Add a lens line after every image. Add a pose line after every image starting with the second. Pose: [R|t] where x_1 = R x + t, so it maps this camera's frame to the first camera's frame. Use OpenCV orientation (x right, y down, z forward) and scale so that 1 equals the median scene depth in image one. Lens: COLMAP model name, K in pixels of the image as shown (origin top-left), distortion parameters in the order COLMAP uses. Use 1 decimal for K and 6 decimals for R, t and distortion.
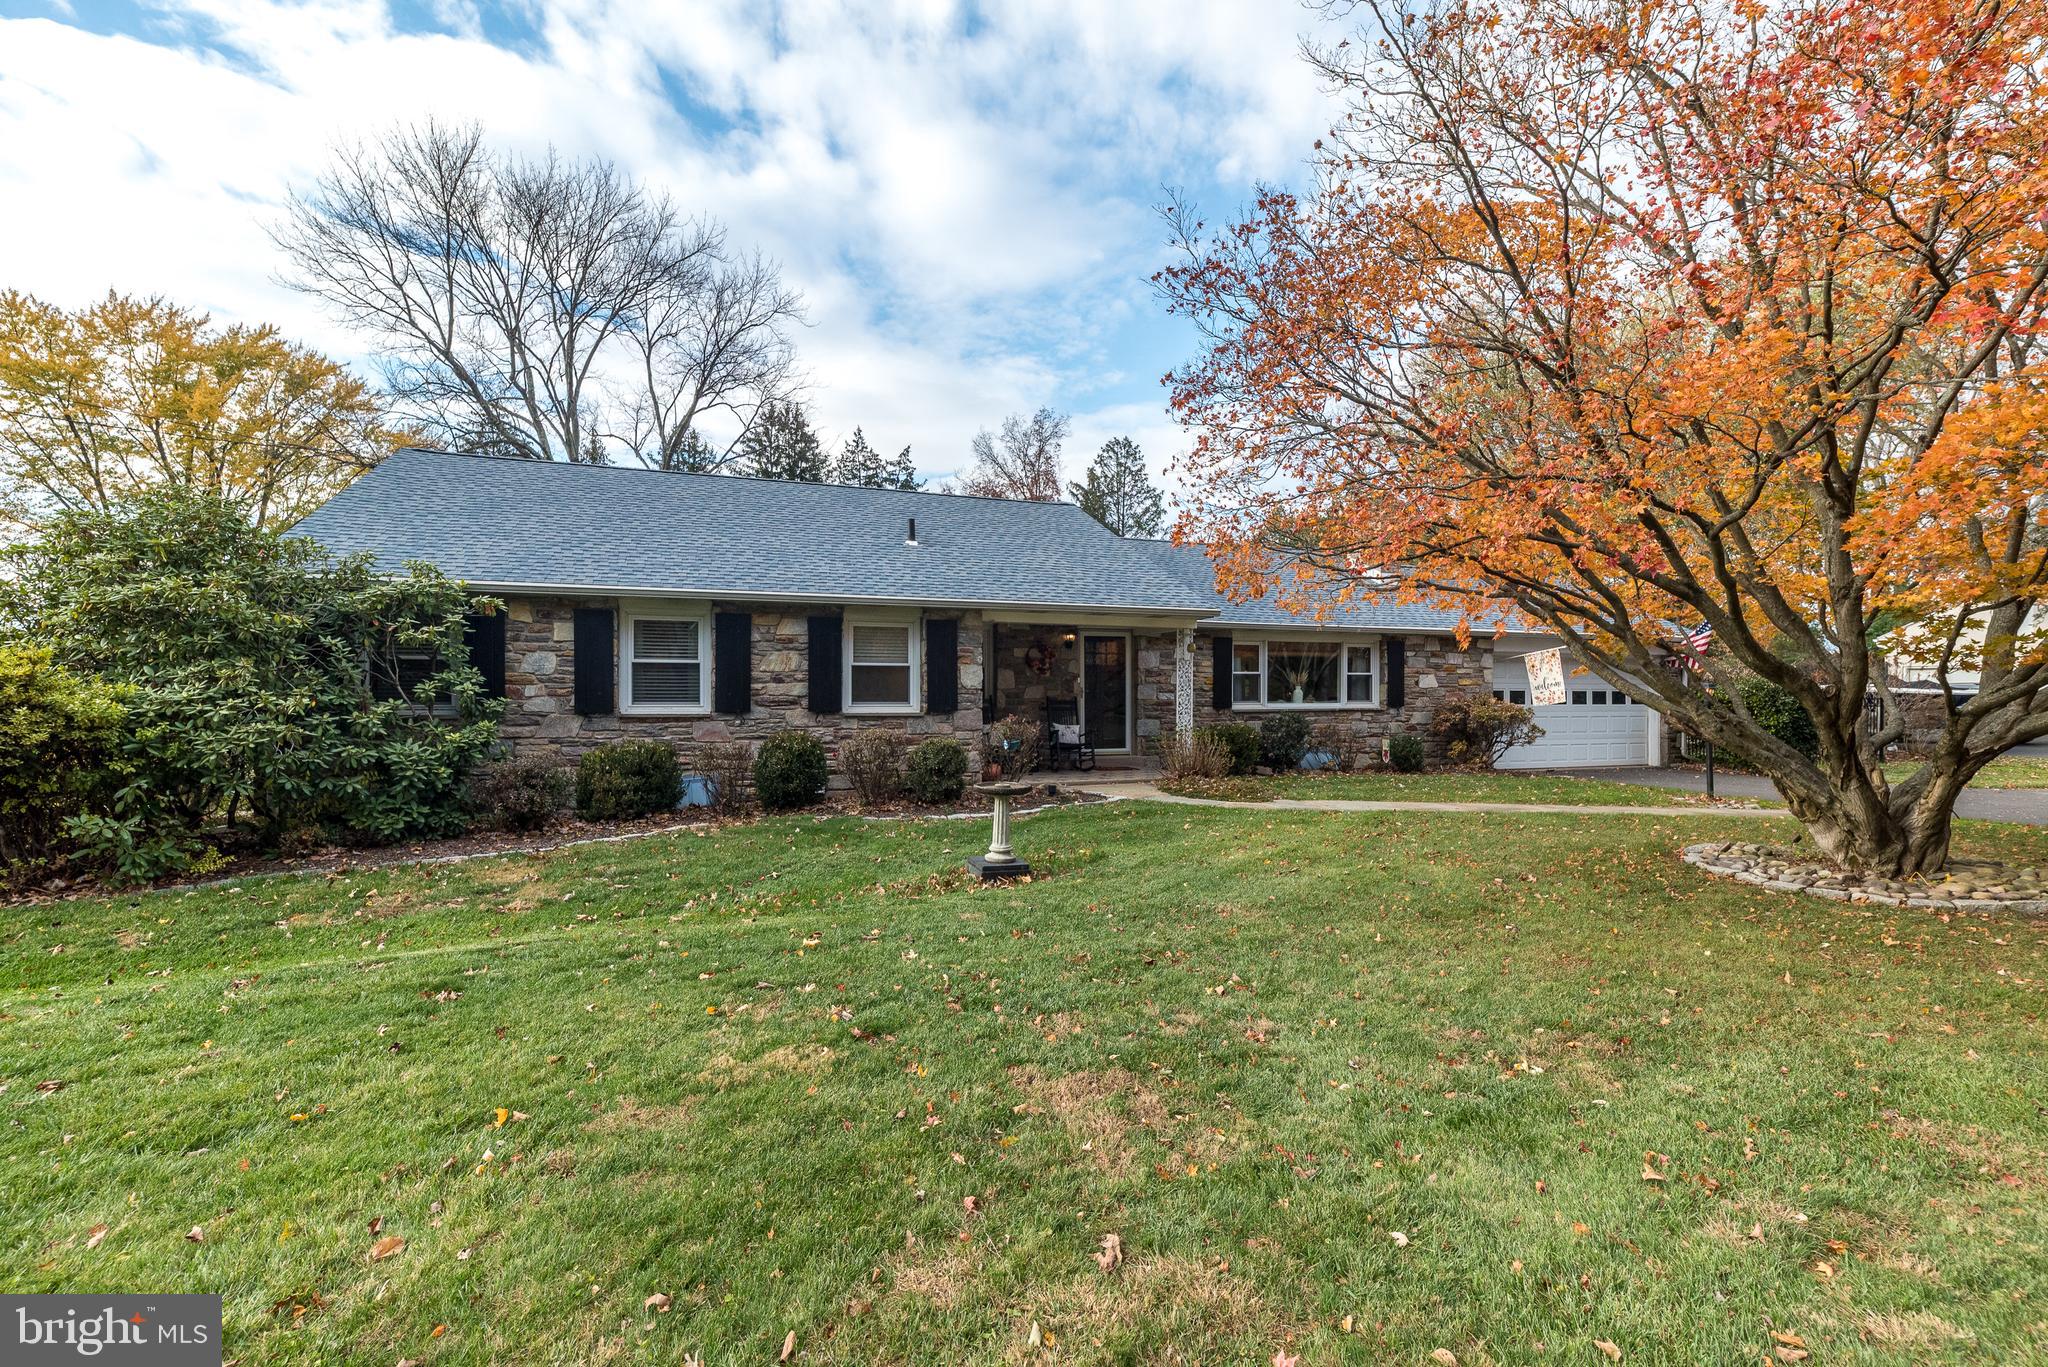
lens RADIAL K [[883.1, 0, 1022.4], [0, 883.1, 734.9], [0, 0, 1]] dist [0.012688, -0.000044]
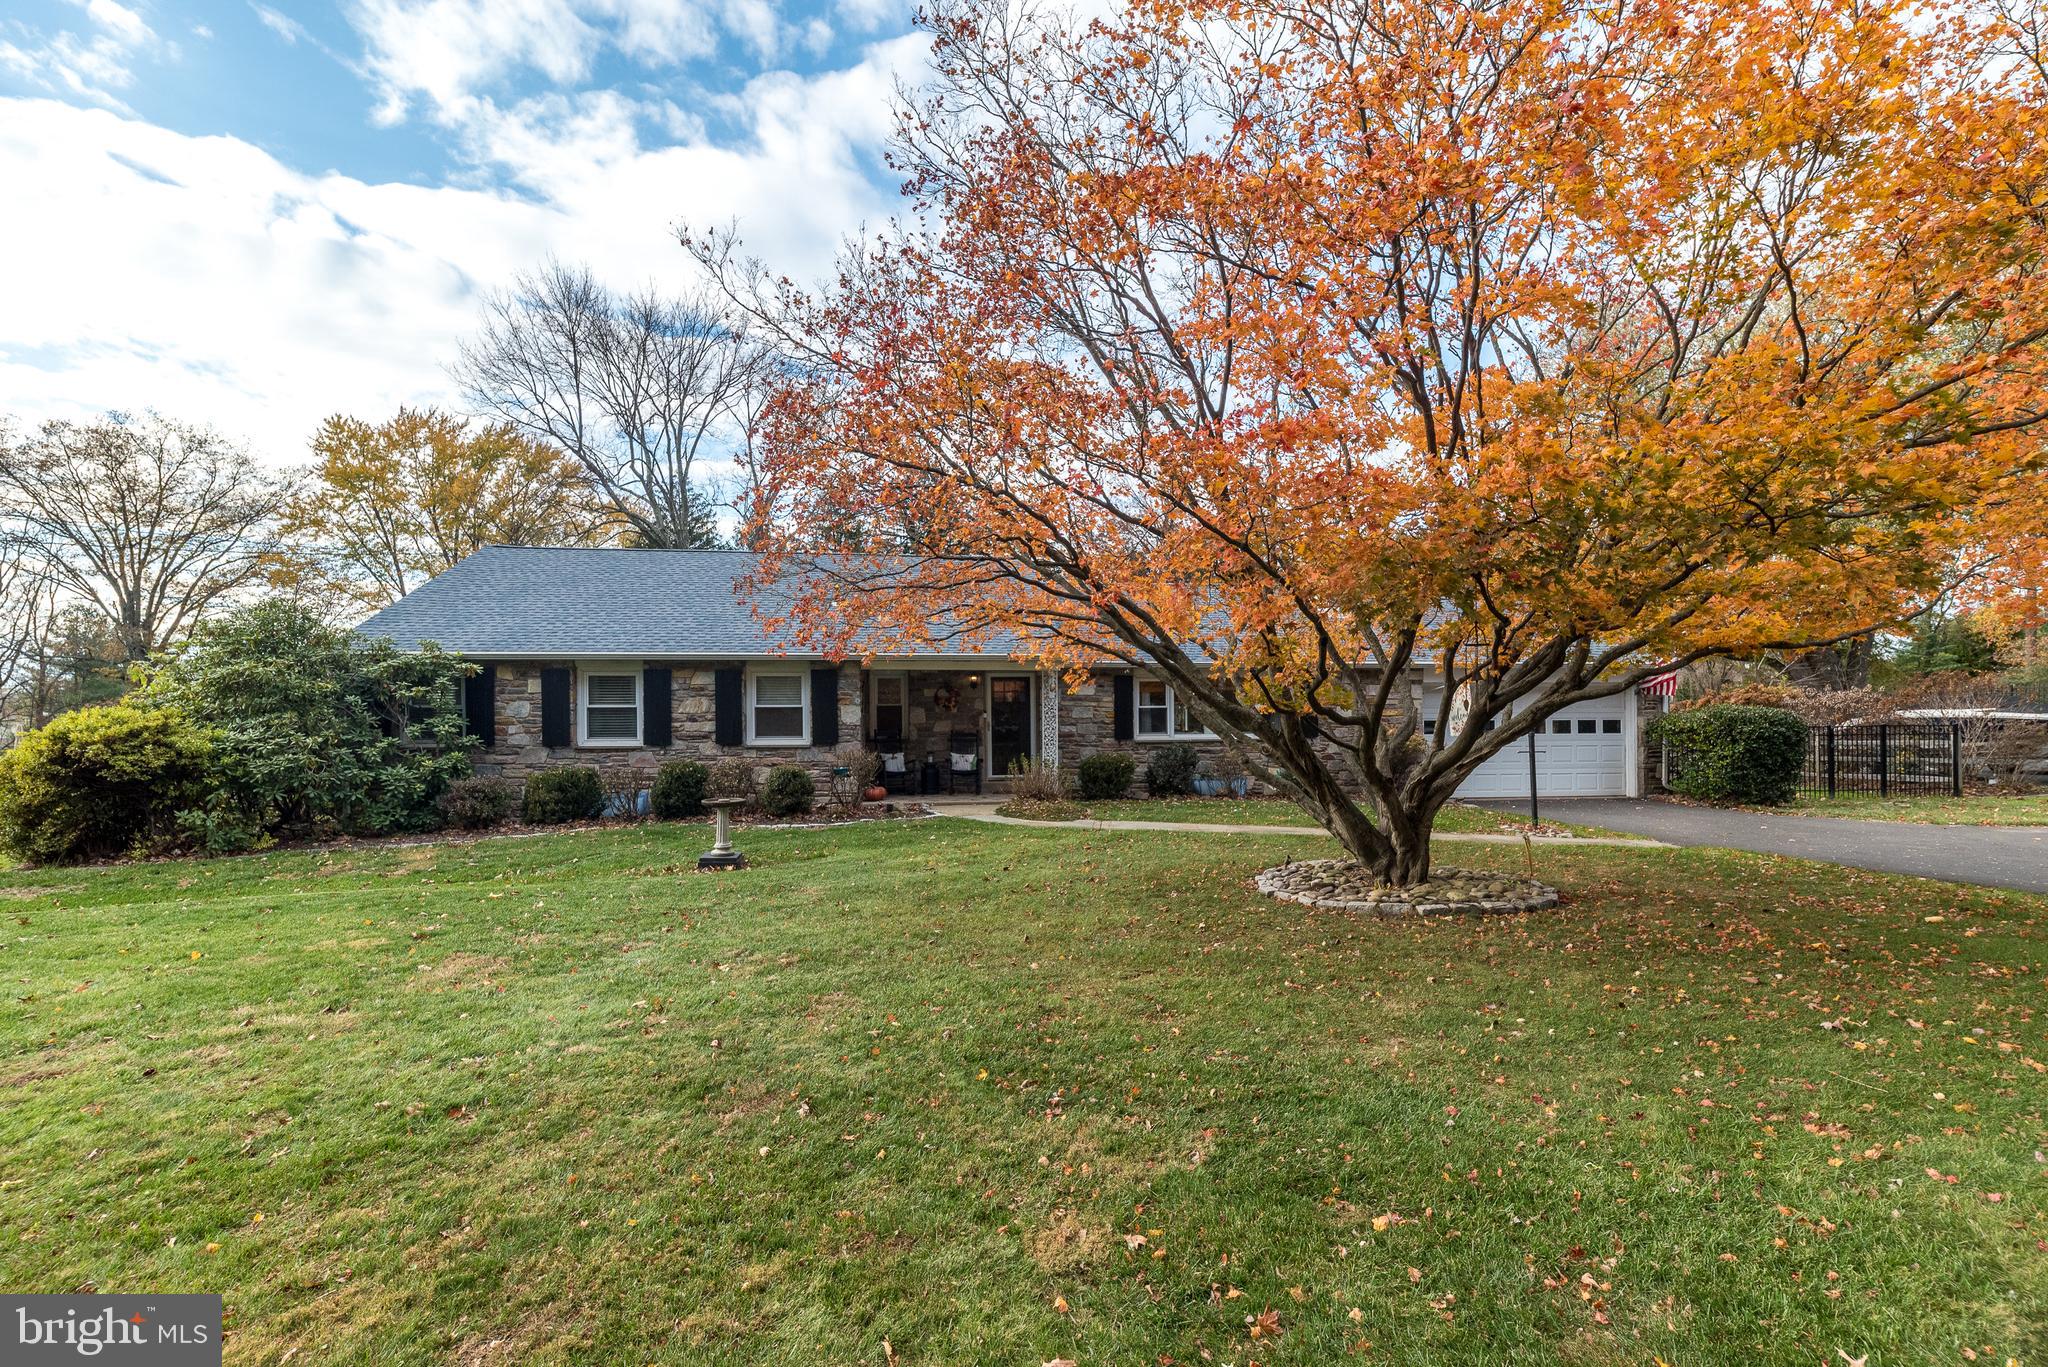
lens RADIAL K [[891.1, 0, 1031.7], [0, 891.1, 763.7], [0, 0, 1]] dist [0.012789, -0.000008]
pose [[0.975936, 0.004415, -0.218010, 0.505537], [-0.003564, 0.999984, 0.004296, -0.005368], [0.218026, -0.003416, 0.975937, -0.170268]]
